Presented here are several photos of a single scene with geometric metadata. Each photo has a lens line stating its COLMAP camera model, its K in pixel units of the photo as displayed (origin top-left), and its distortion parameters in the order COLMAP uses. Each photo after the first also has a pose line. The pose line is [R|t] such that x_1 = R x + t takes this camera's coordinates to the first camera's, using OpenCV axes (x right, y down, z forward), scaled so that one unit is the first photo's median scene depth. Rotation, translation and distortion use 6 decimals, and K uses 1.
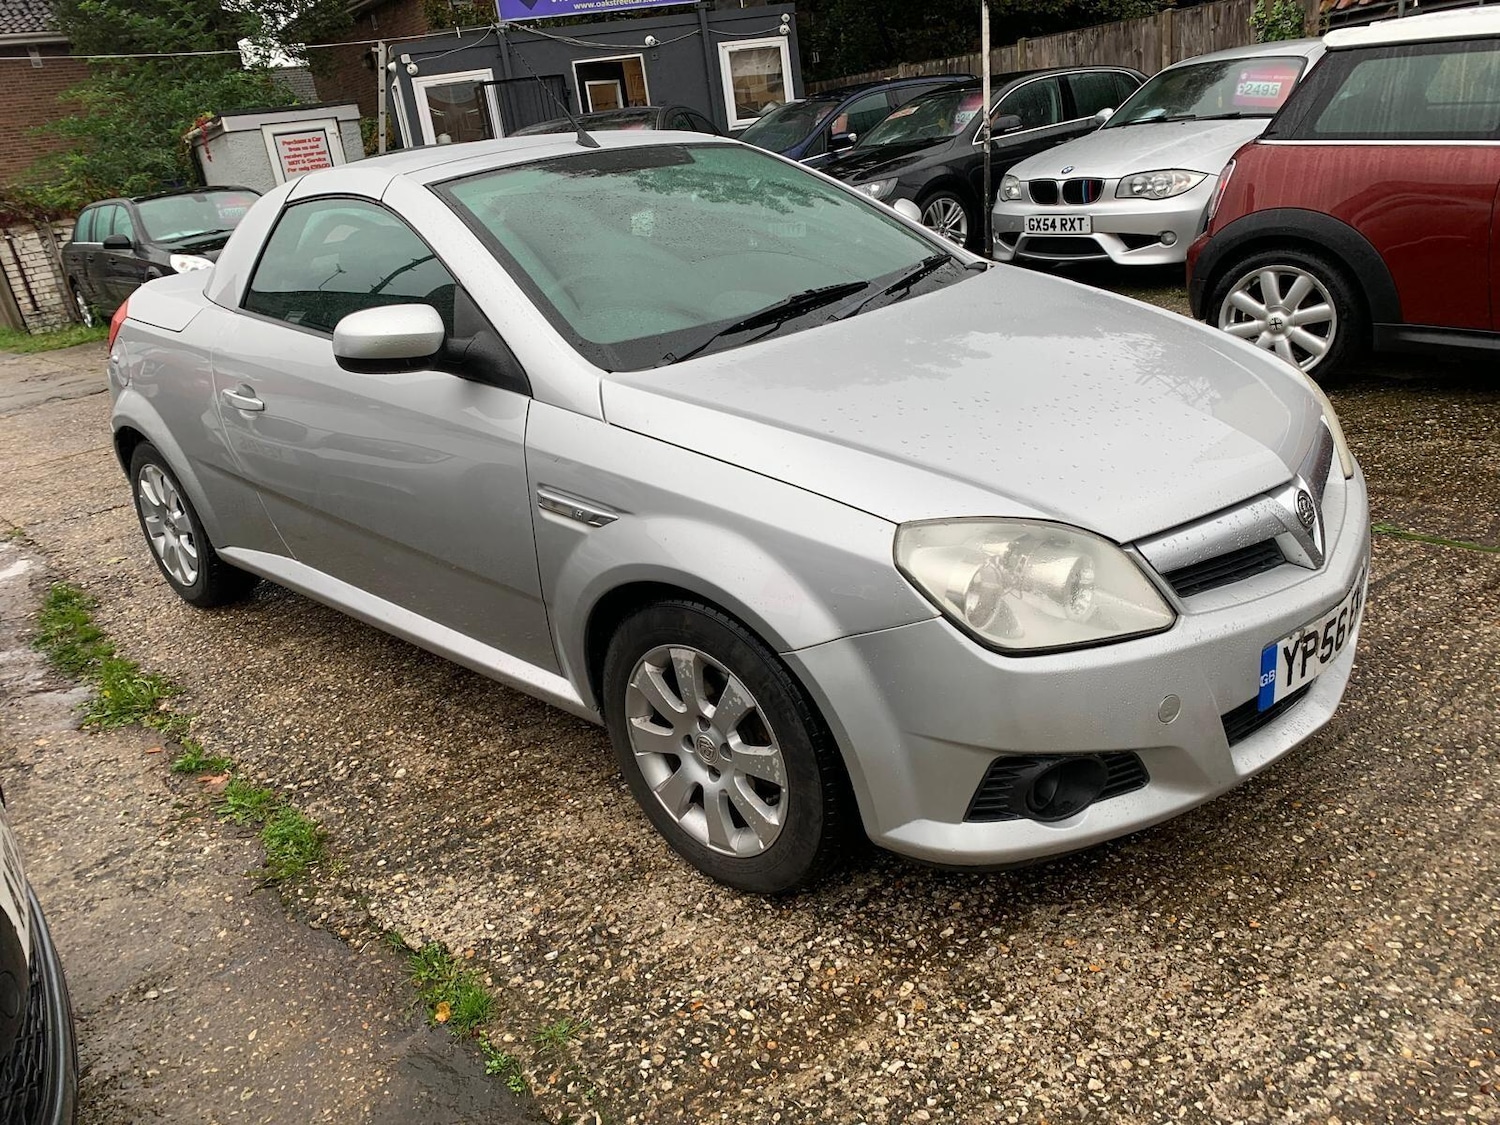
lens RADIAL K [[1143.1, 0, 737.0], [0, 1143.1, 560.0], [0, 0, 1]] dist [0.019461, -0.016805]
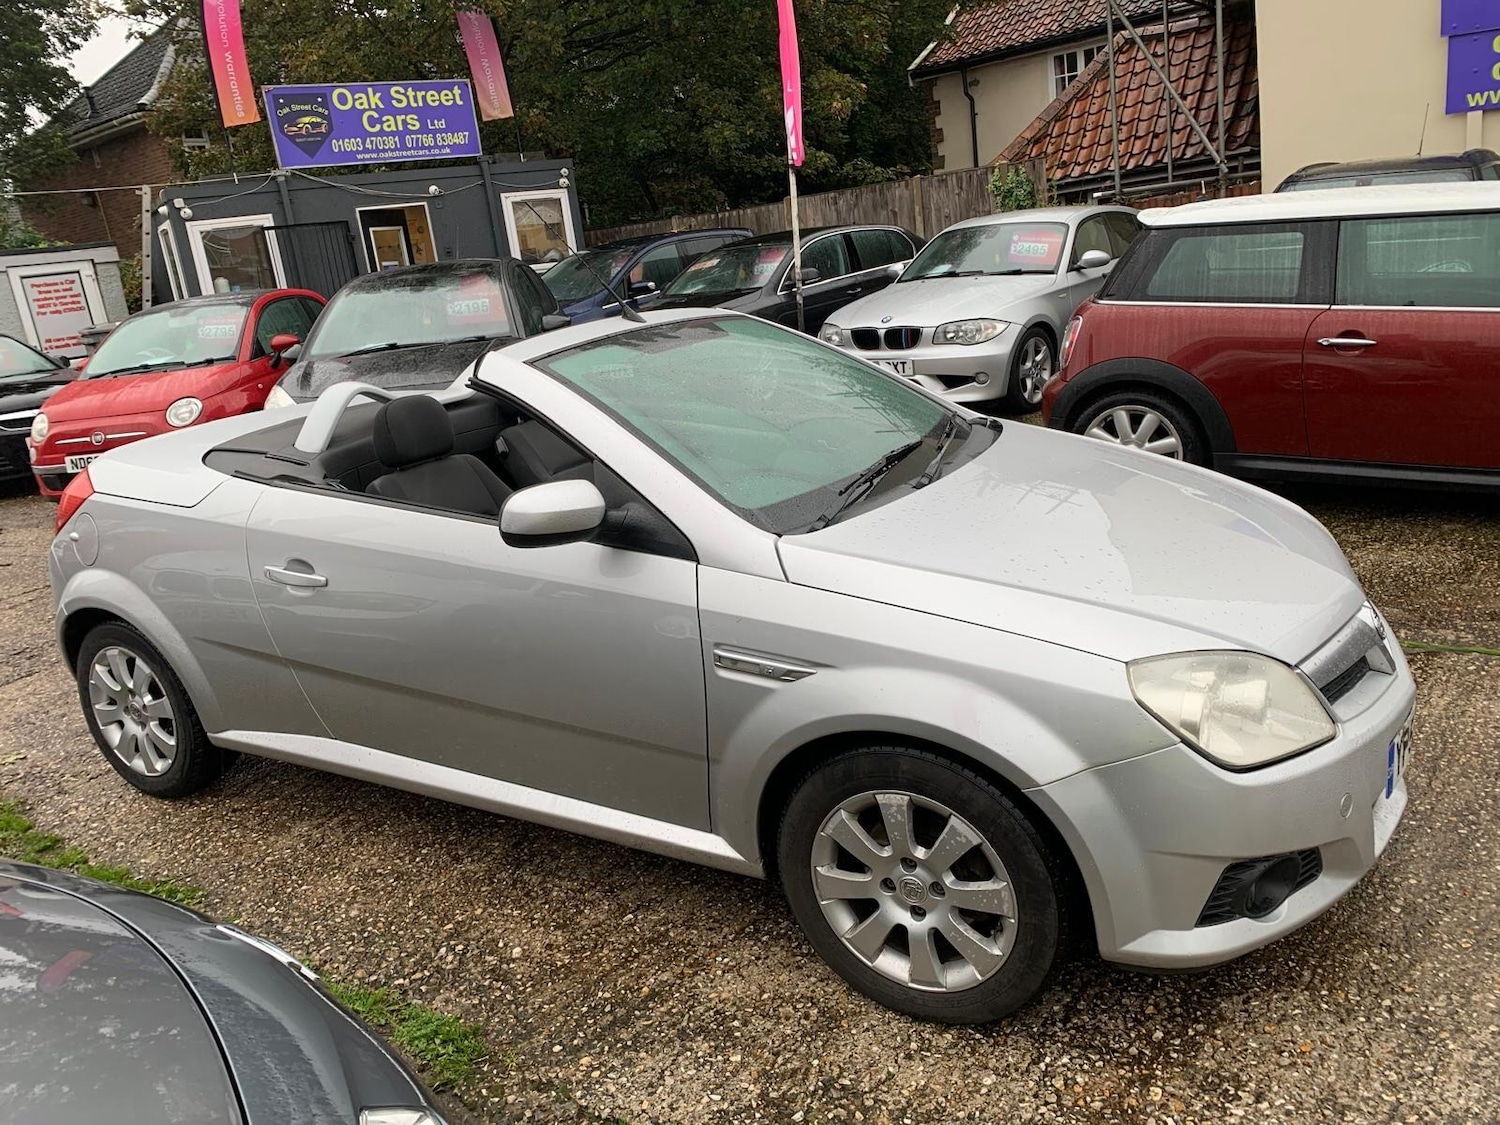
lens RADIAL K [[1143.0, 0, 750.7], [0, 1143.0, 544.5], [0, 0, 1]] dist [0.008783, -0.001861]
pose [[0.973295, -0.046936, 0.224710, -0.347527], [0.074242, 0.990627, -0.114654, -0.033500], [-0.217222, 0.128275, 0.967657, -0.021809]]
